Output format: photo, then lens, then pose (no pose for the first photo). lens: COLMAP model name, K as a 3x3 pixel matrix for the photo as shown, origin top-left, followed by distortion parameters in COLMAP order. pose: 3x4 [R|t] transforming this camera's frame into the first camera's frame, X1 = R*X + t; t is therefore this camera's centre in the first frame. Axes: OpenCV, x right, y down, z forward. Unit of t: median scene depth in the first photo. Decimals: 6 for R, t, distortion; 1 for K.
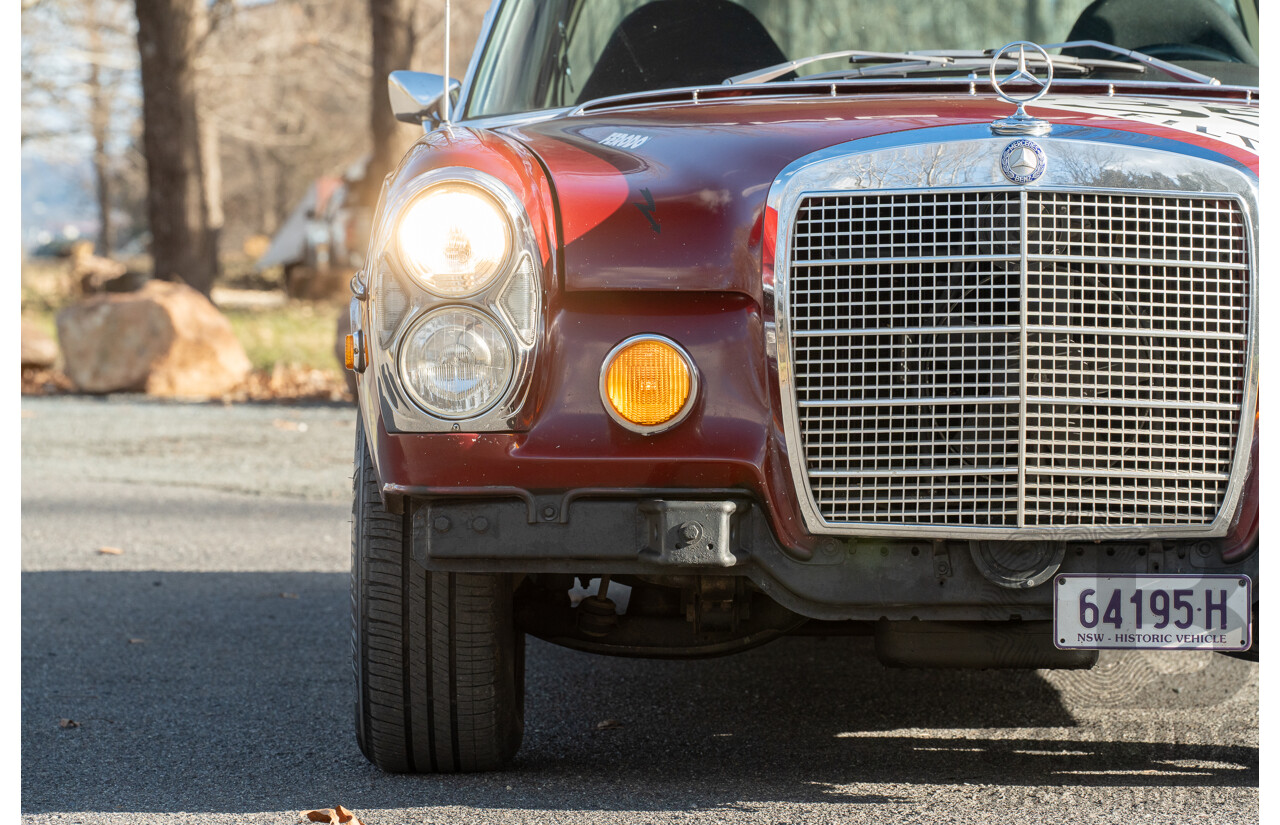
lens RADIAL K [[4852.6, 0, 641.6], [0, 4852.6, 367.4], [0, 0, 1]] dist [-0.049292, 2.706722]
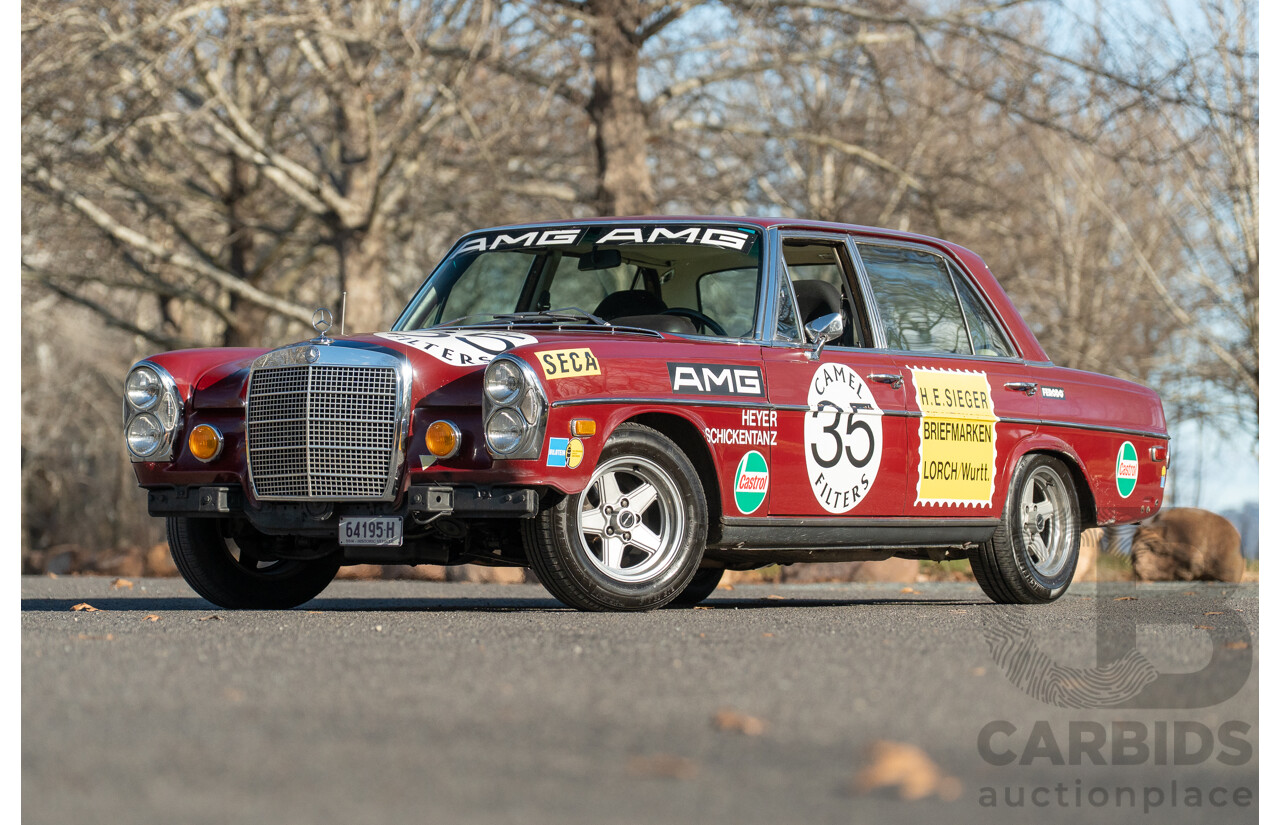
lens RADIAL K [[4416.9, 0, 640.0], [0, 4416.9, 412.5], [0, 0, 1]] dist [0.042190, 0.088433]
pose [[0.868171, -0.012360, -0.496112, 1.387531], [-0.012483, 0.998830, -0.046729, 0.095467], [0.496109, 0.046762, 0.867000, -0.947632]]
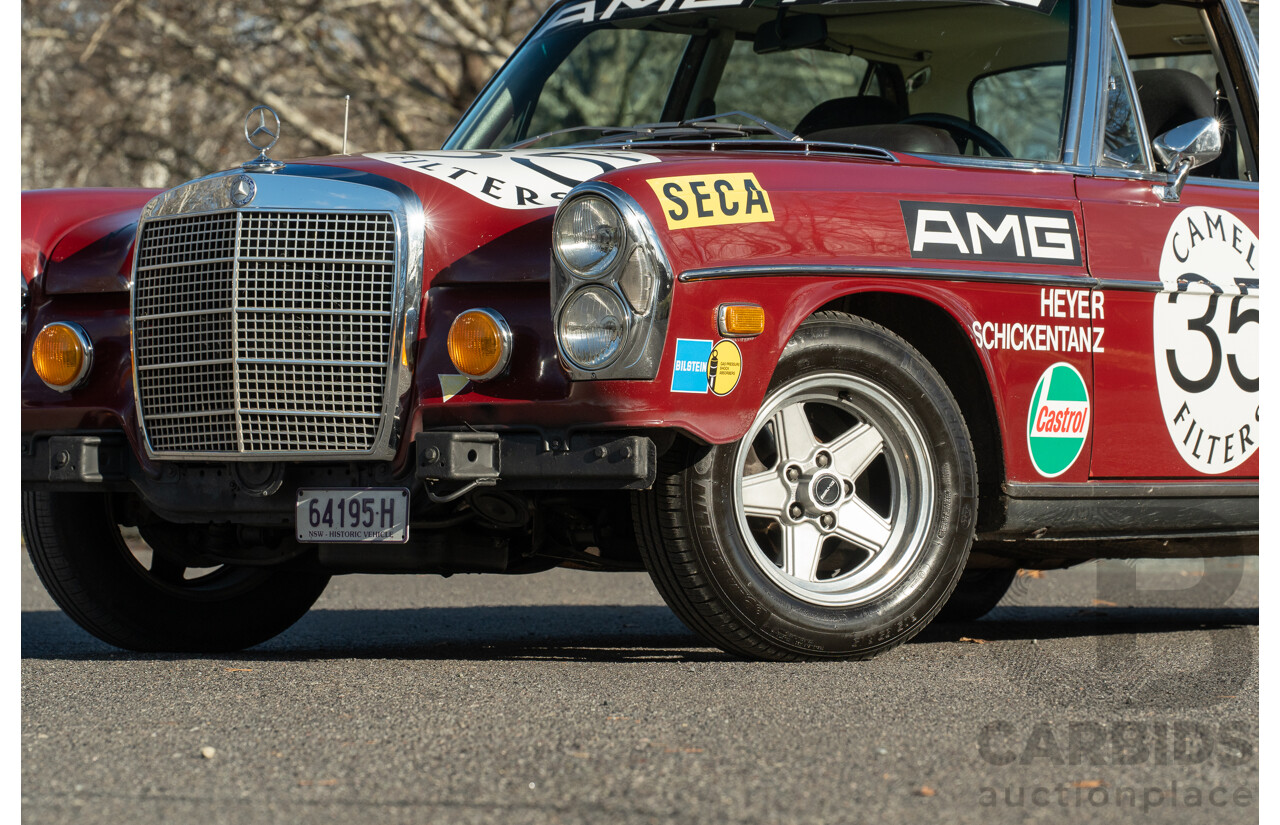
lens RADIAL K [[4920.9, 0, 640.0], [0, 4920.9, 412.5], [0, 0, 1]] dist [0.308534, -1.597525]
pose [[0.835869, -0.013335, -0.548768, 0.948219], [-0.005766, 0.999436, -0.033070, 0.067474], [0.548899, 0.030806, 0.835321, -0.125444]]
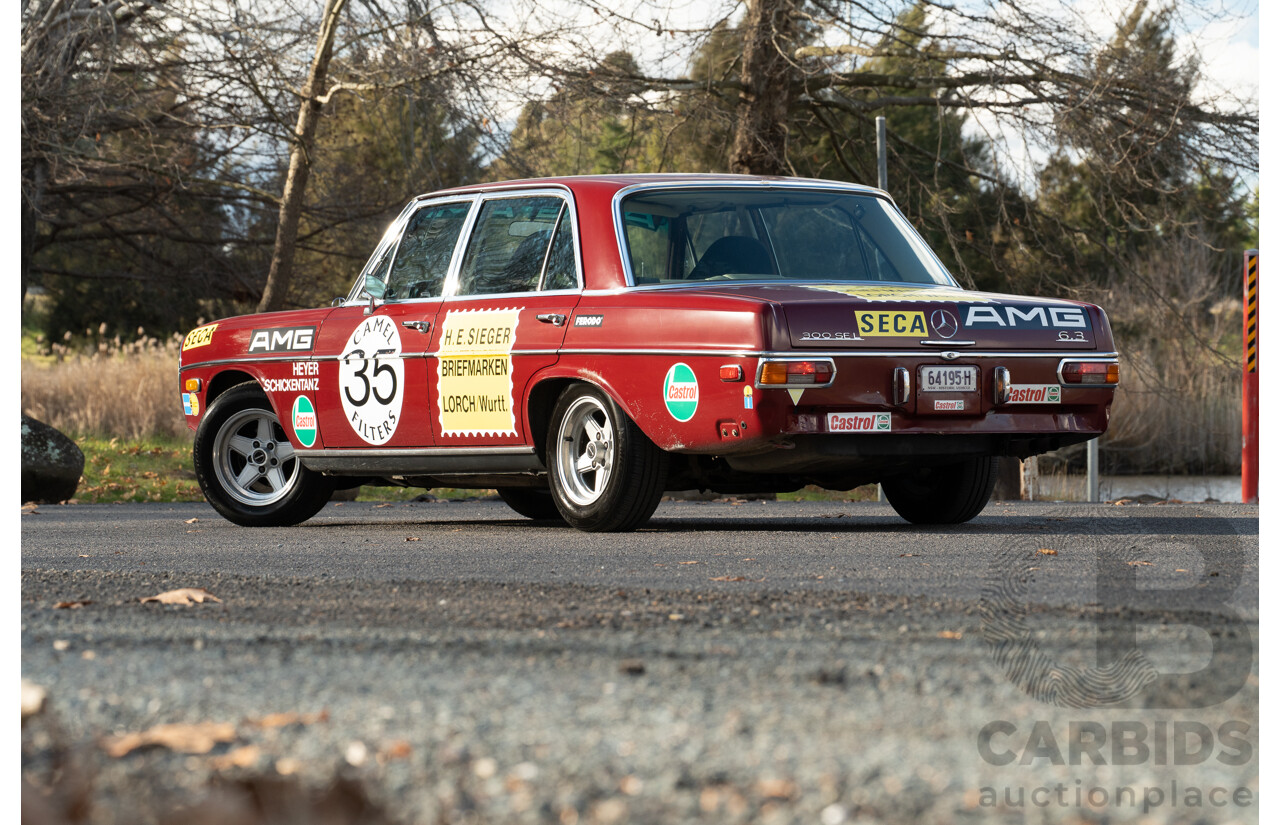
lens RADIAL K [[8949.5, 0, 640.0], [0, 8949.5, 412.5], [0, 0, 1]] dist [-0.422959, -8.245636]
pose [[-0.860877, -0.025261, -0.508186, 3.114953], [-0.028488, 0.999593, -0.001430, 0.014958], [0.508015, 0.013247, -0.861246, 6.561402]]
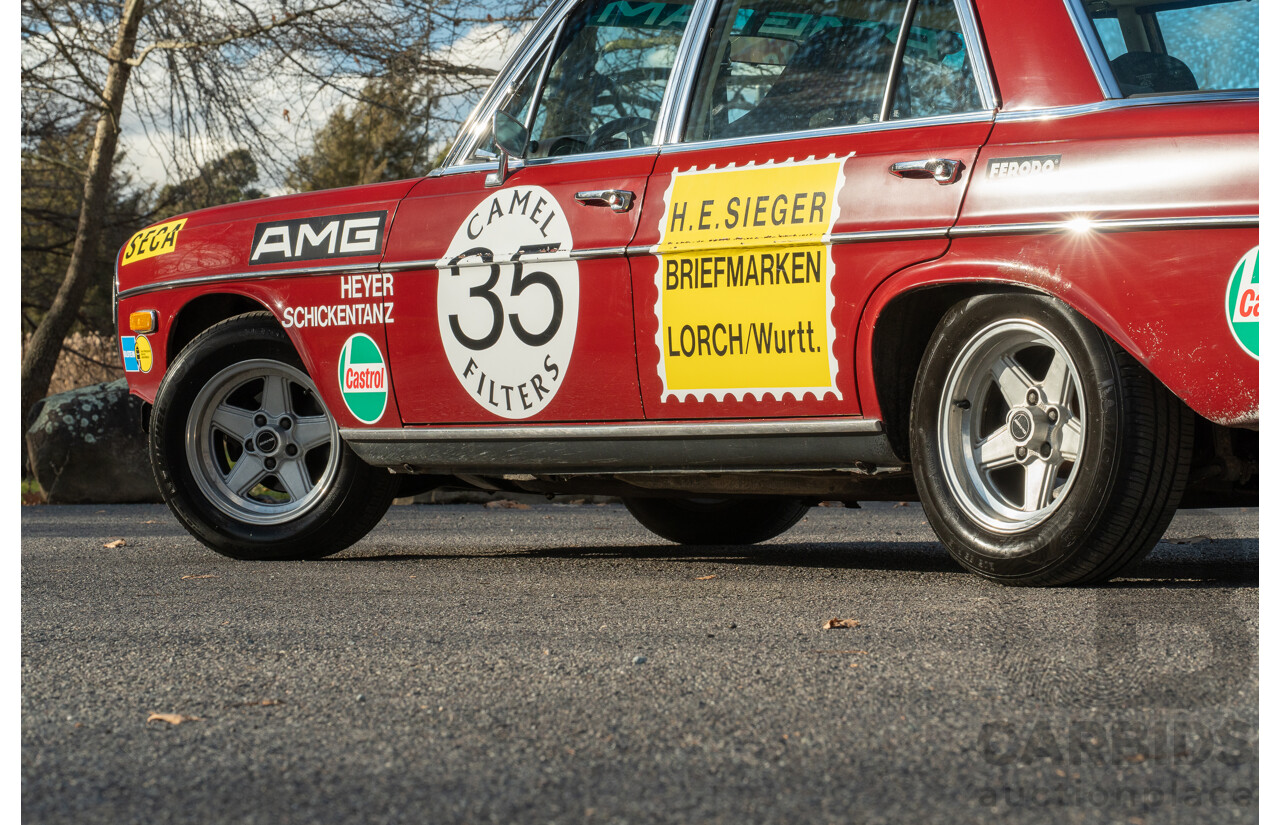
lens RADIAL K [[4920.9, 0, 640.0], [0, 4920.9, 412.5], [0, 0, 1]] dist [0.308534, -1.597525]
pose [[-0.800056, -0.032102, -0.599065, 1.281666], [-0.032358, 0.999423, -0.010341, 0.048228], [0.599052, 0.011111, -0.800633, 2.807075]]
